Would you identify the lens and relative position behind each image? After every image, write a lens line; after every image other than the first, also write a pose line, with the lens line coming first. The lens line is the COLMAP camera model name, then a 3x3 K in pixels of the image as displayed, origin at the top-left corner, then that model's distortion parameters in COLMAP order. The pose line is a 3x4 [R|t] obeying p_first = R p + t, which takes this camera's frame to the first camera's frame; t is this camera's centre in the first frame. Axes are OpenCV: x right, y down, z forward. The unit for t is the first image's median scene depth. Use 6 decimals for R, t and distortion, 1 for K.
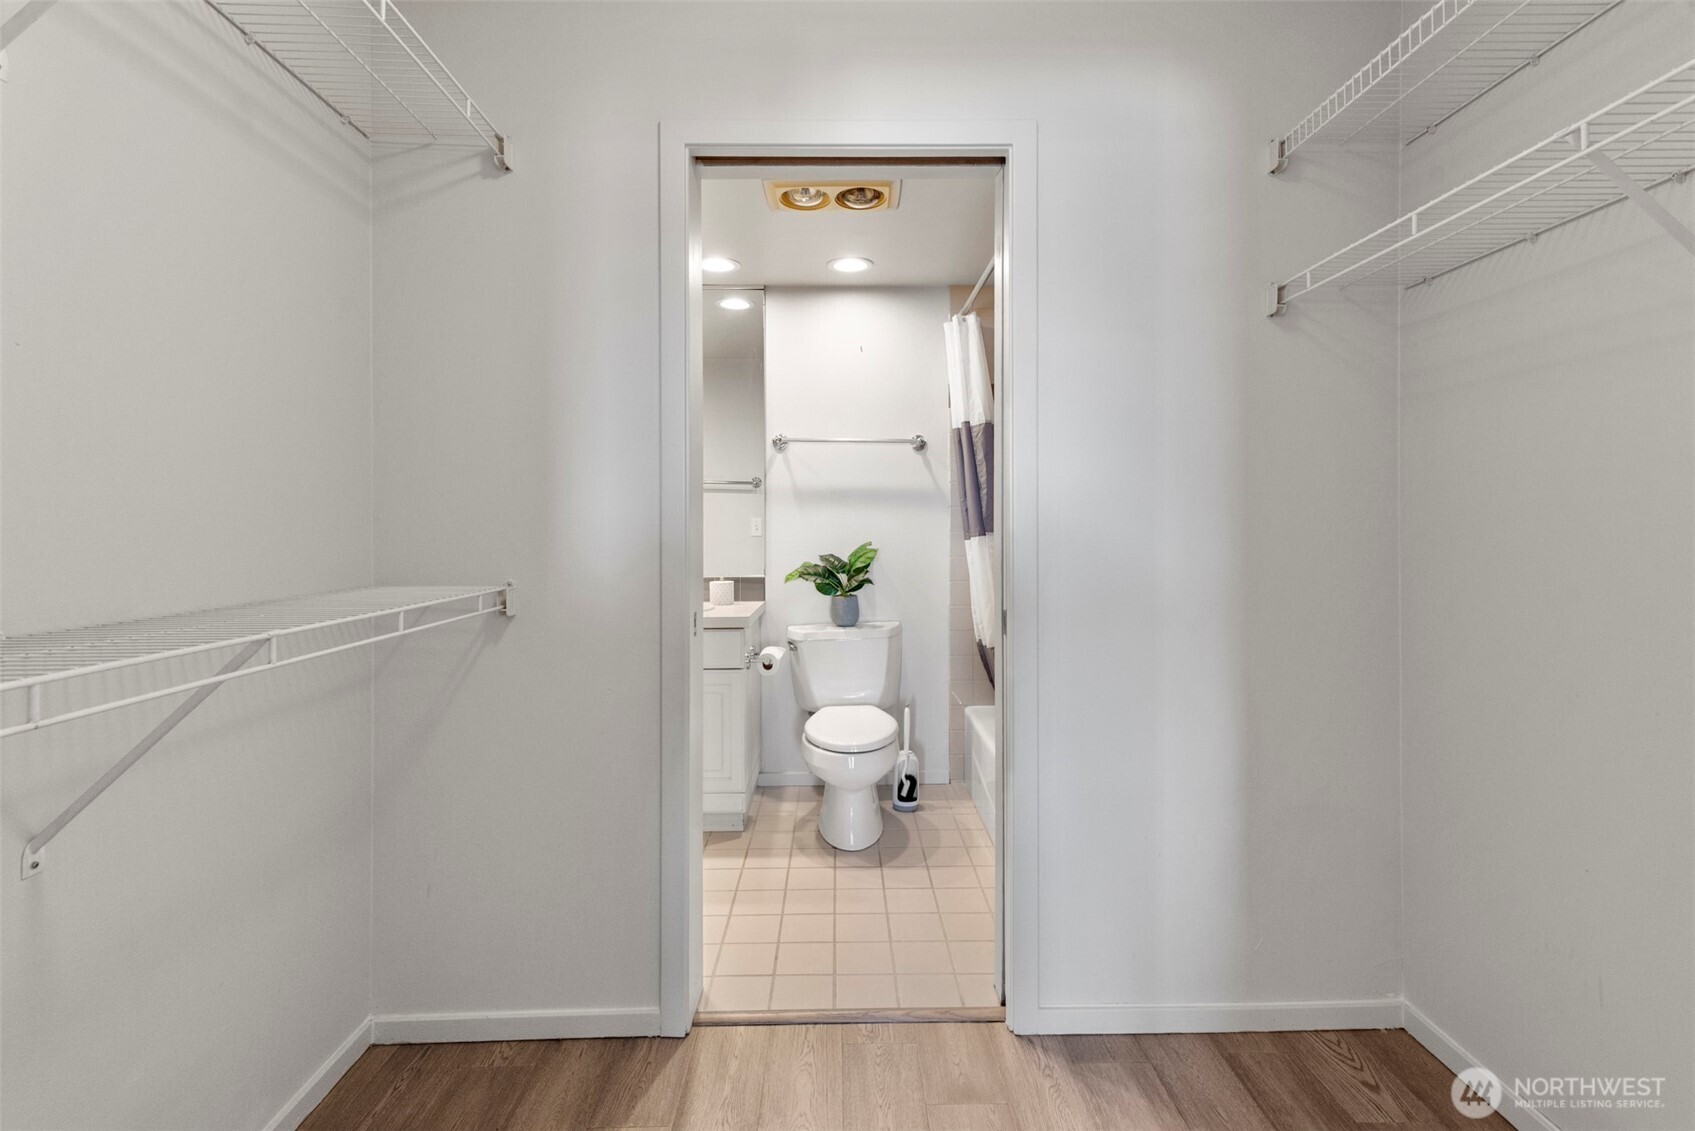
lens RADIAL K [[750.3, 0, 847.5], [0, 750.3, 565.5], [0, 0, 1]] dist [0.019538, -0.007574]
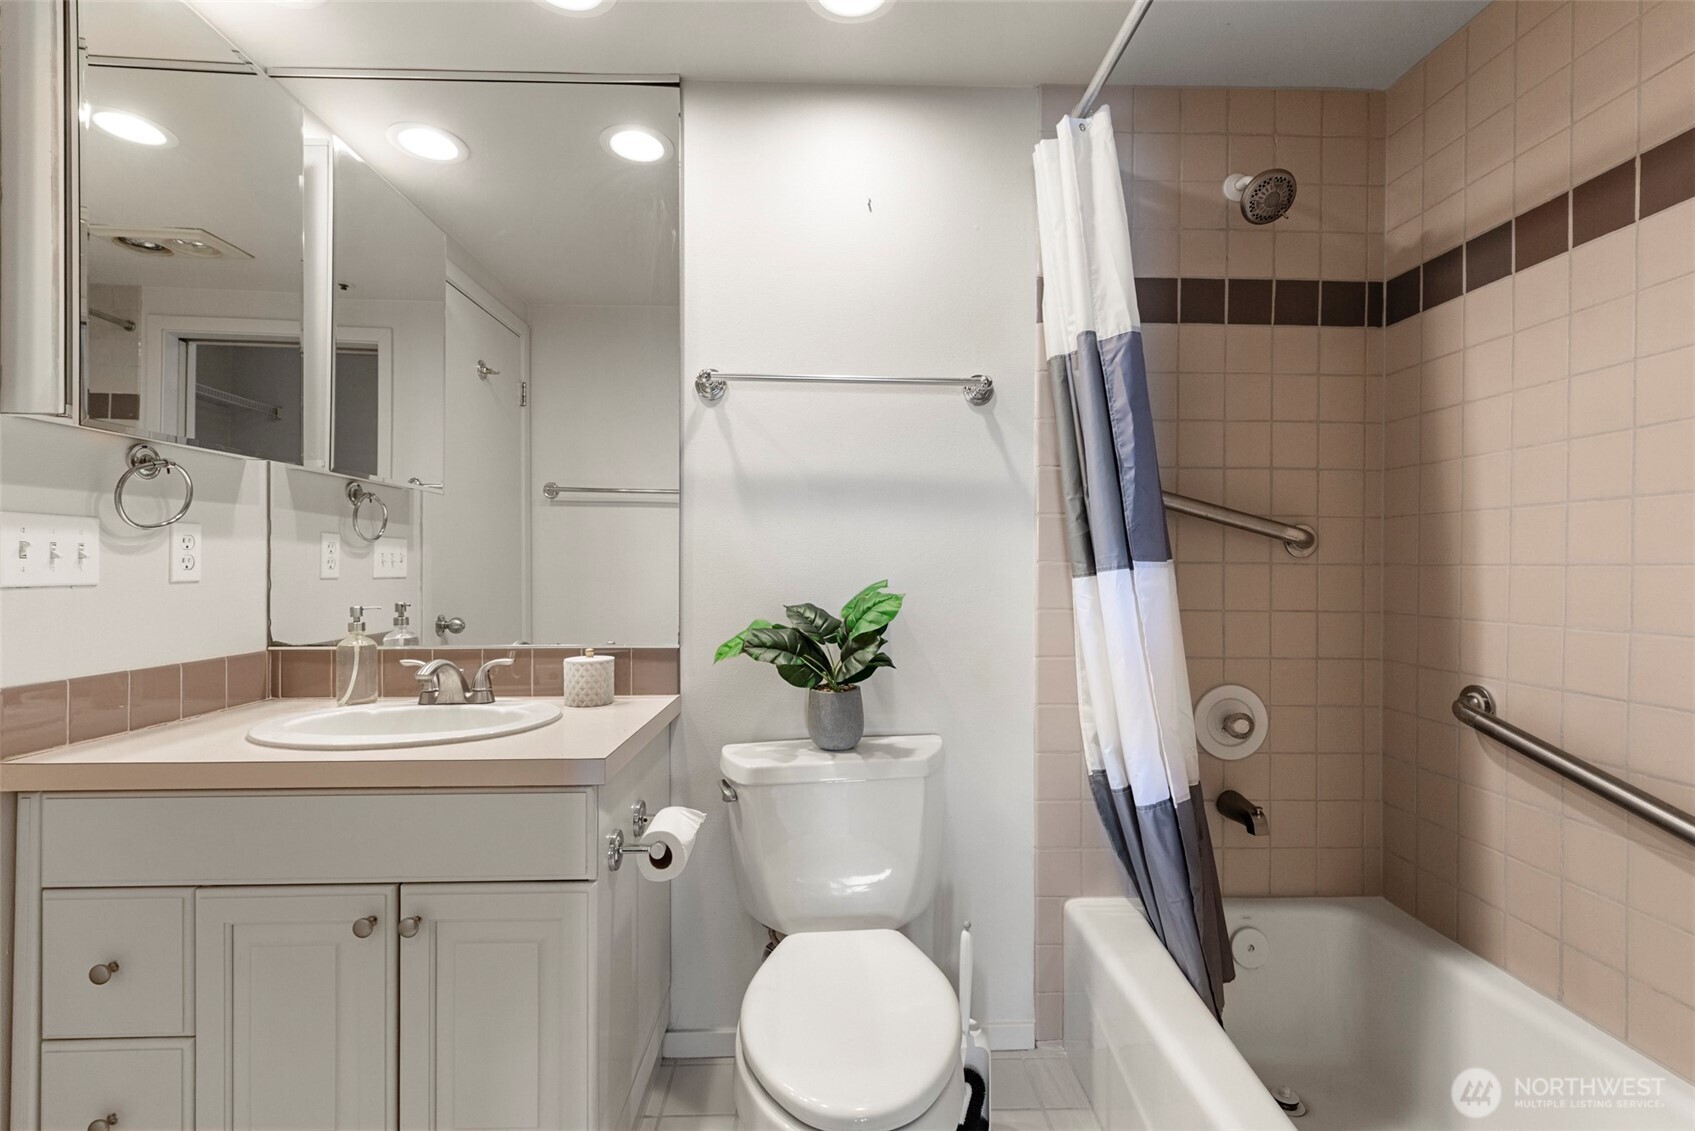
lens RADIAL K [[750.3, 0, 847.5], [0, 750.3, 565.5], [0, 0, 1]] dist [0.019538, -0.007574]
pose [[0.999791, 0.004694, 0.019919, -0.005917], [-0.003757, 0.998897, -0.046813, -0.017597], [-0.020116, 0.046728, 0.998705, 0.502301]]
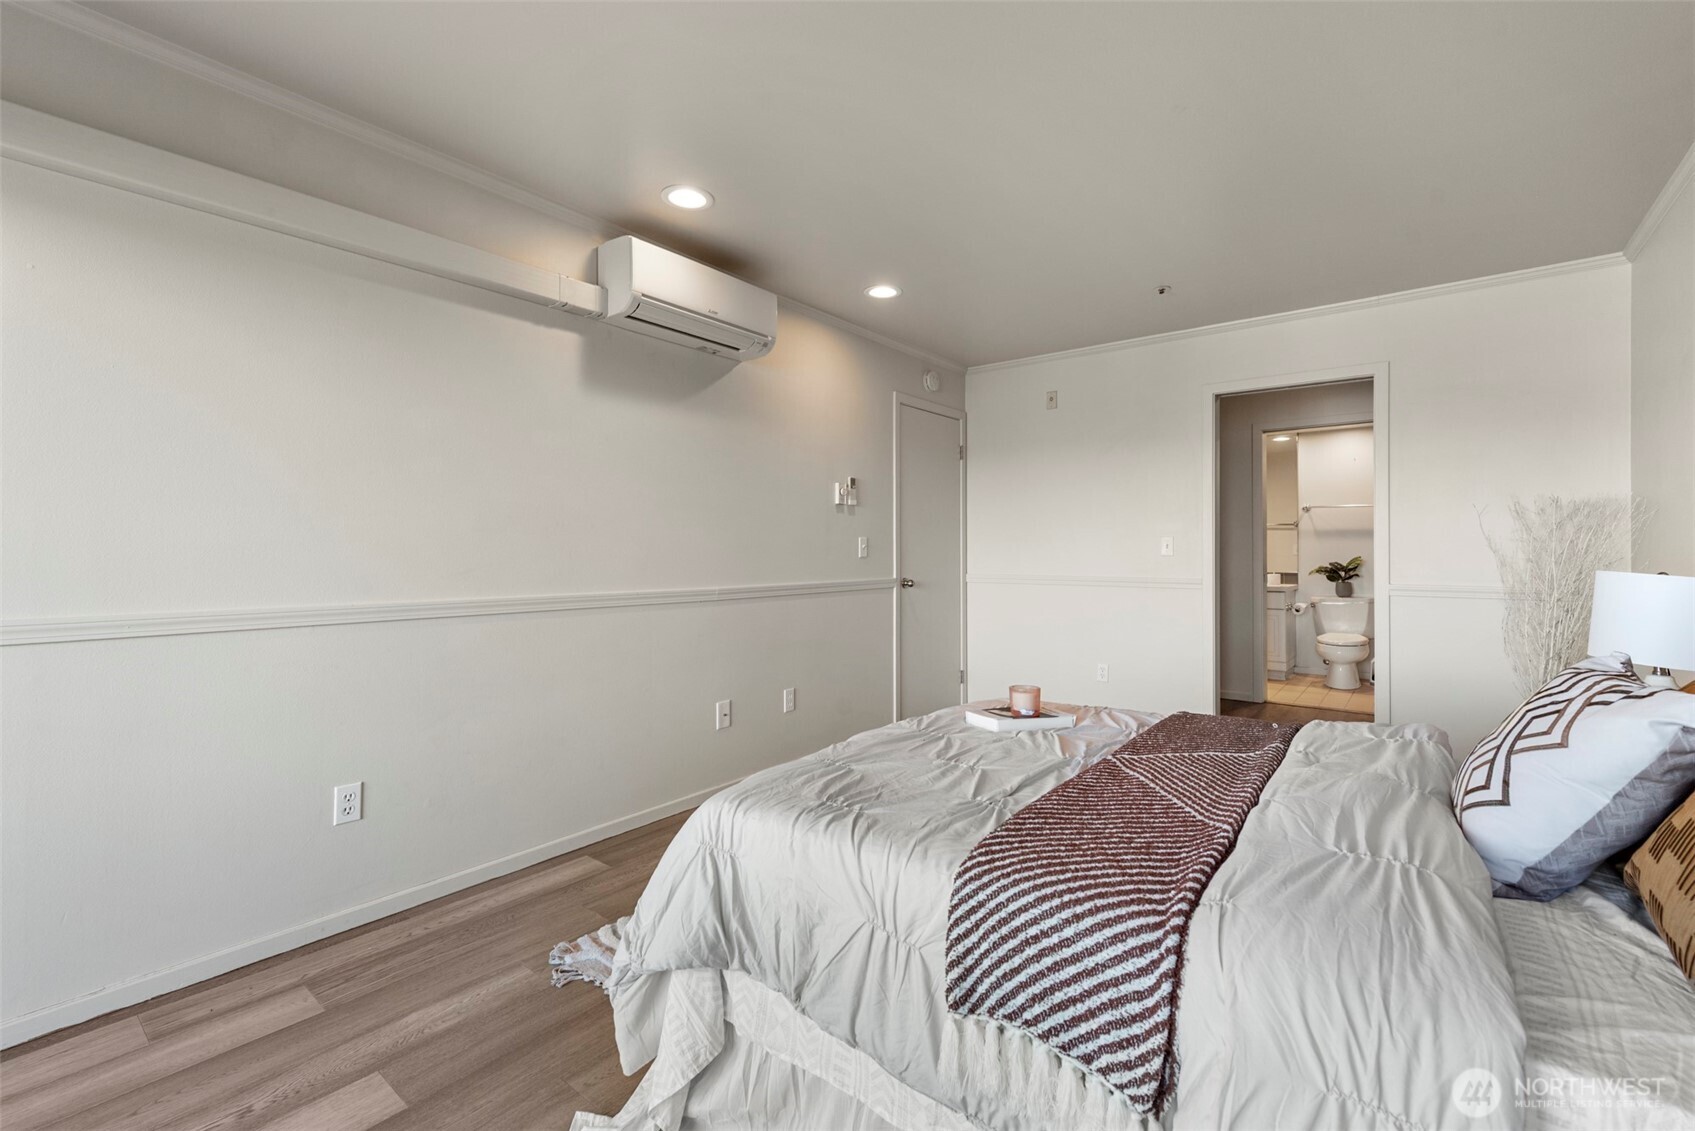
lens RADIAL K [[738.9, 0, 851.2], [0, 738.9, 553.9], [0, 0, 1]] dist [0.013576, -0.005156]
pose [[0.783256, -0.007605, -0.621653, 0.203953], [-0.016746, 0.999304, -0.033324, 0.053507], [0.621474, 0.036512, 0.782583, -1.417492]]
